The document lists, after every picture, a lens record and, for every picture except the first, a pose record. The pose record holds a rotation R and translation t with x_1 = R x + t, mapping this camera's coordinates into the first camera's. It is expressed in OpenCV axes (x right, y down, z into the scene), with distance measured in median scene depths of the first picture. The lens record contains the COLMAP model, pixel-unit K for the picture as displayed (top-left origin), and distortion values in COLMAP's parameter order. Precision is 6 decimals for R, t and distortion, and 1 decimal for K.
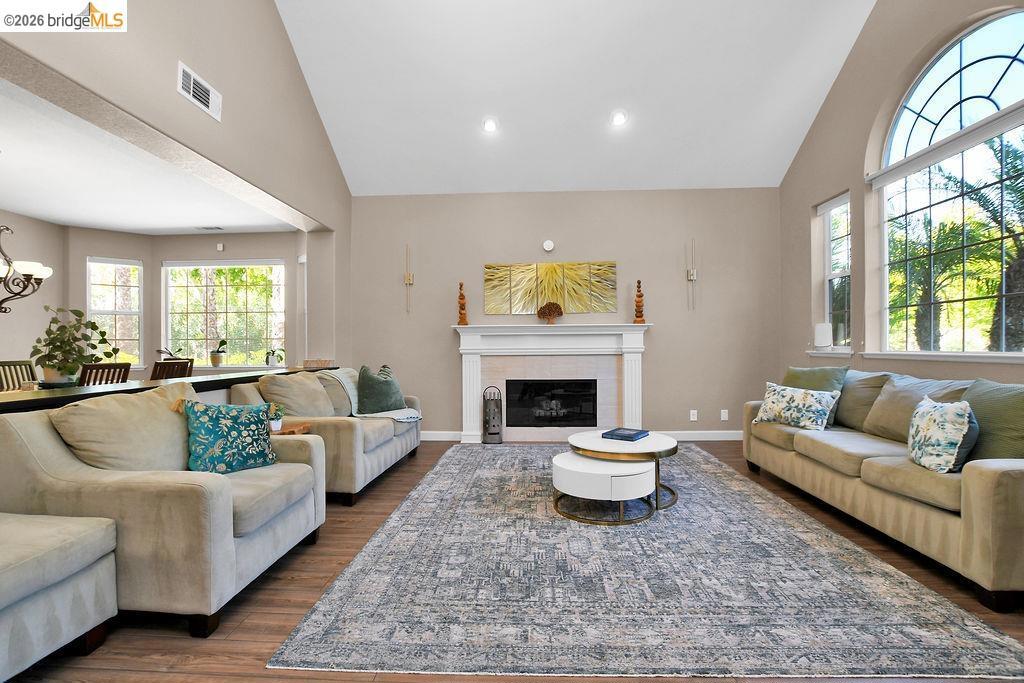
lens RADIAL K [[452.6, 0, 510.6], [0, 452.6, 350.4], [0, 0, 1]] dist [-0.031116, 0.000965]
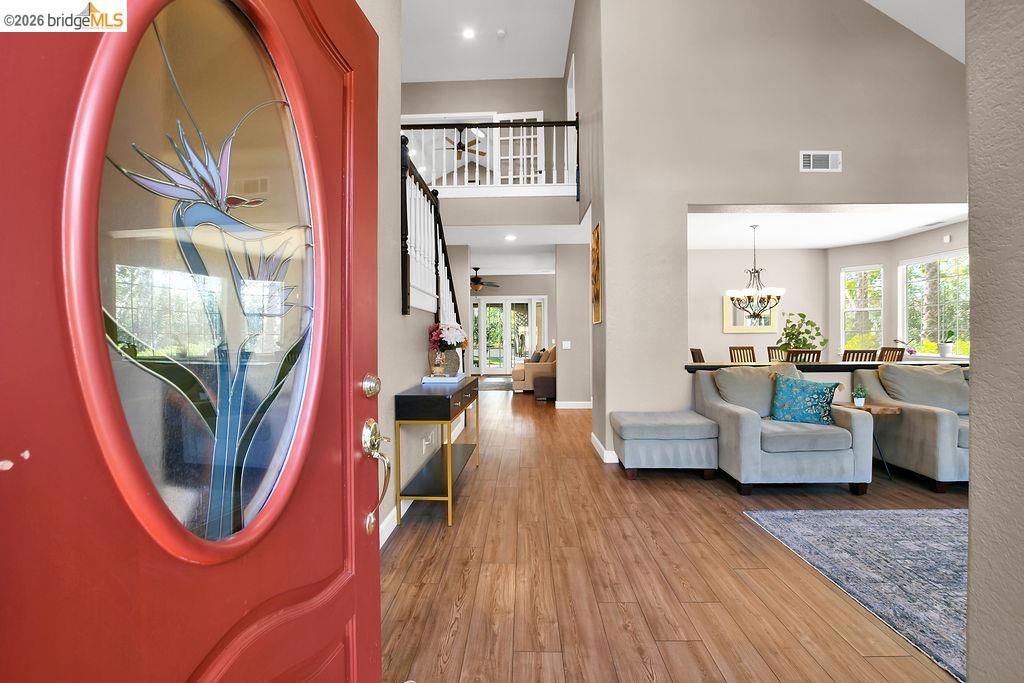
lens RADIAL K [[452.6, 0, 510.6], [0, 452.6, 350.4], [0, 0, 1]] dist [-0.031116, 0.000965]
pose [[0.013805, 0.032958, -0.999361, 0.599315], [-0.000948, 0.999457, 0.032948, -0.017939], [0.999904, 0.000492, 0.013828, -0.012151]]
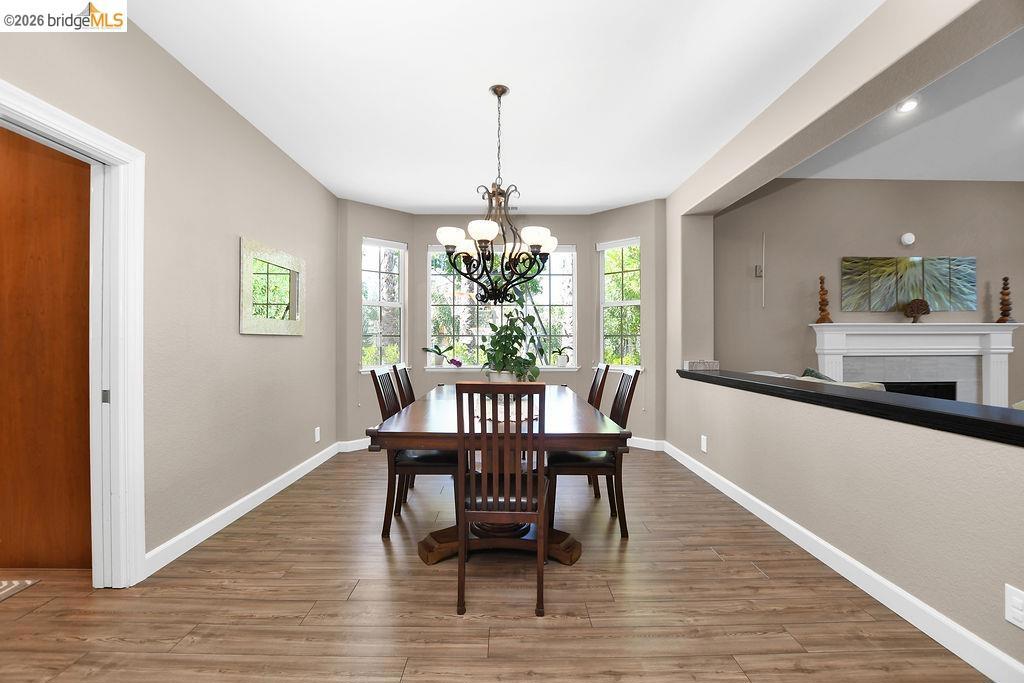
lens RADIAL K [[452.6, 0, 510.6], [0, 452.6, 350.4], [0, 0, 1]] dist [-0.031116, 0.000965]
pose [[0.998915, 0.006519, 0.046123, -1.182948], [-0.006624, 0.999976, 0.002128, 0.004272], [-0.046108, -0.002432, 0.998934, 0.194383]]
